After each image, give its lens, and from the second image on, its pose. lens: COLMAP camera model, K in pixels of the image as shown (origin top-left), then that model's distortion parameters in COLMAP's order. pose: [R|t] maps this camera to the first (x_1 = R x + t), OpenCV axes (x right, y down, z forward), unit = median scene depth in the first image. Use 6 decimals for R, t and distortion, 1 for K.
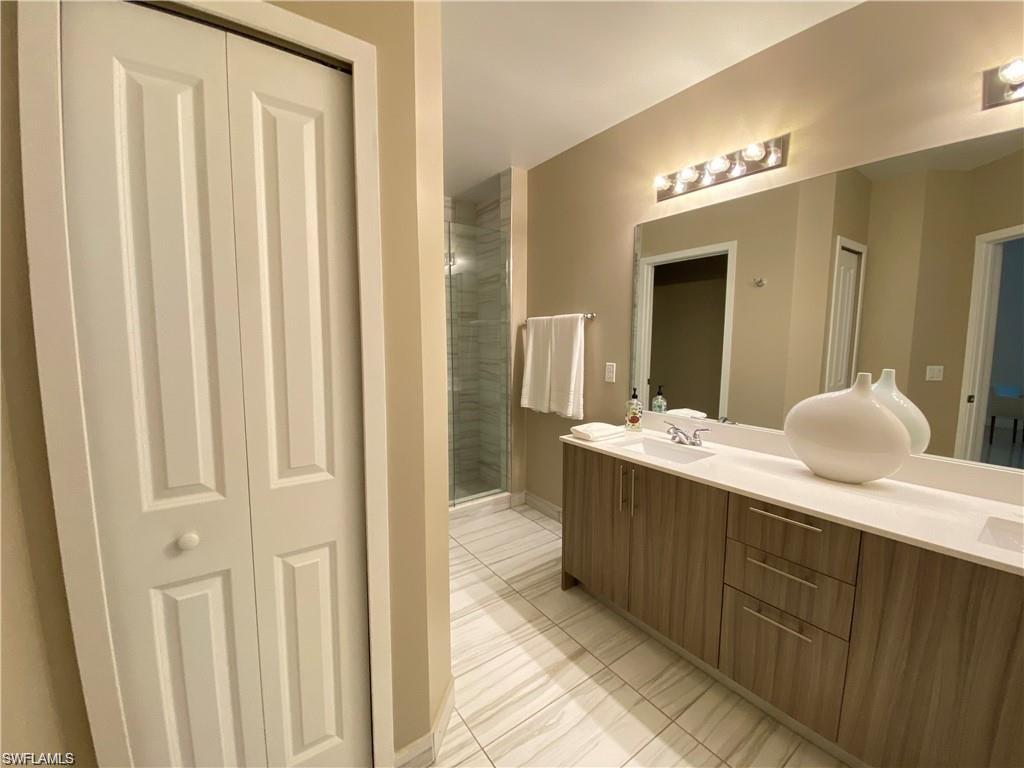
lens RADIAL K [[418.8, 0, 461.5], [0, 418.8, 372.3], [0, 0, 1]] dist [-0.000244, -0.007776]
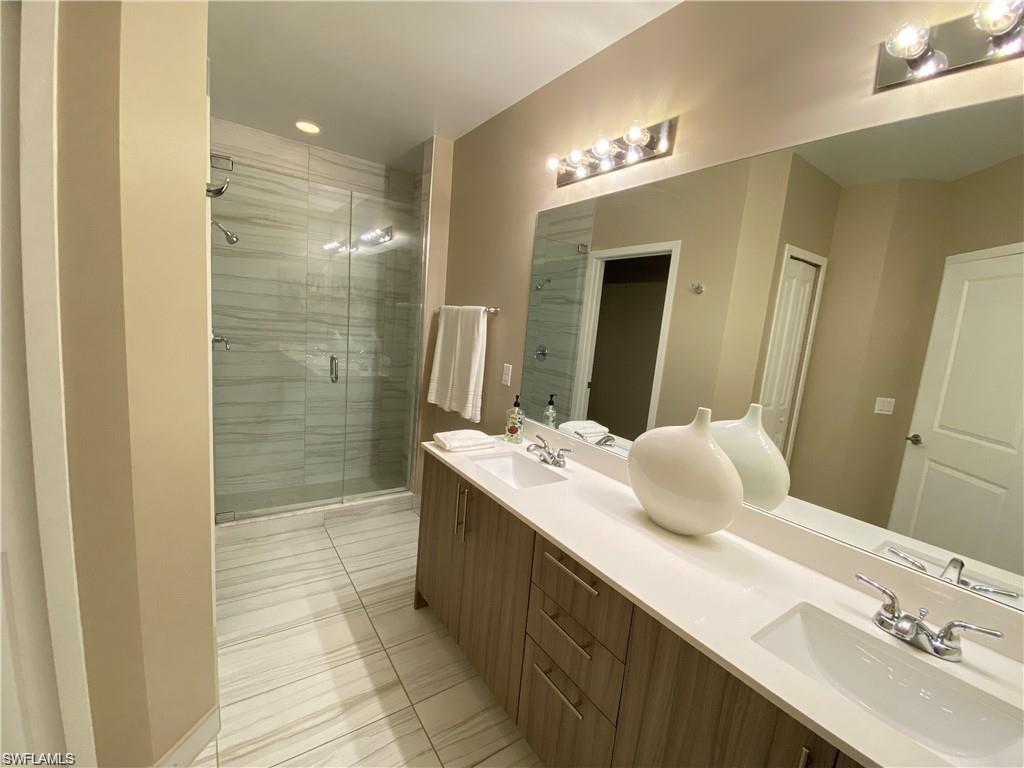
lens RADIAL K [[418.8, 0, 513.0], [0, 418.8, 366.2], [0, 0, 1]] dist [-0.000244, -0.007776]
pose [[0.996140, 0.087737, -0.002764, 0.403330], [-0.087593, 0.995575, 0.034018, -0.054195], [0.005736, -0.033644, 0.999417, 0.106980]]
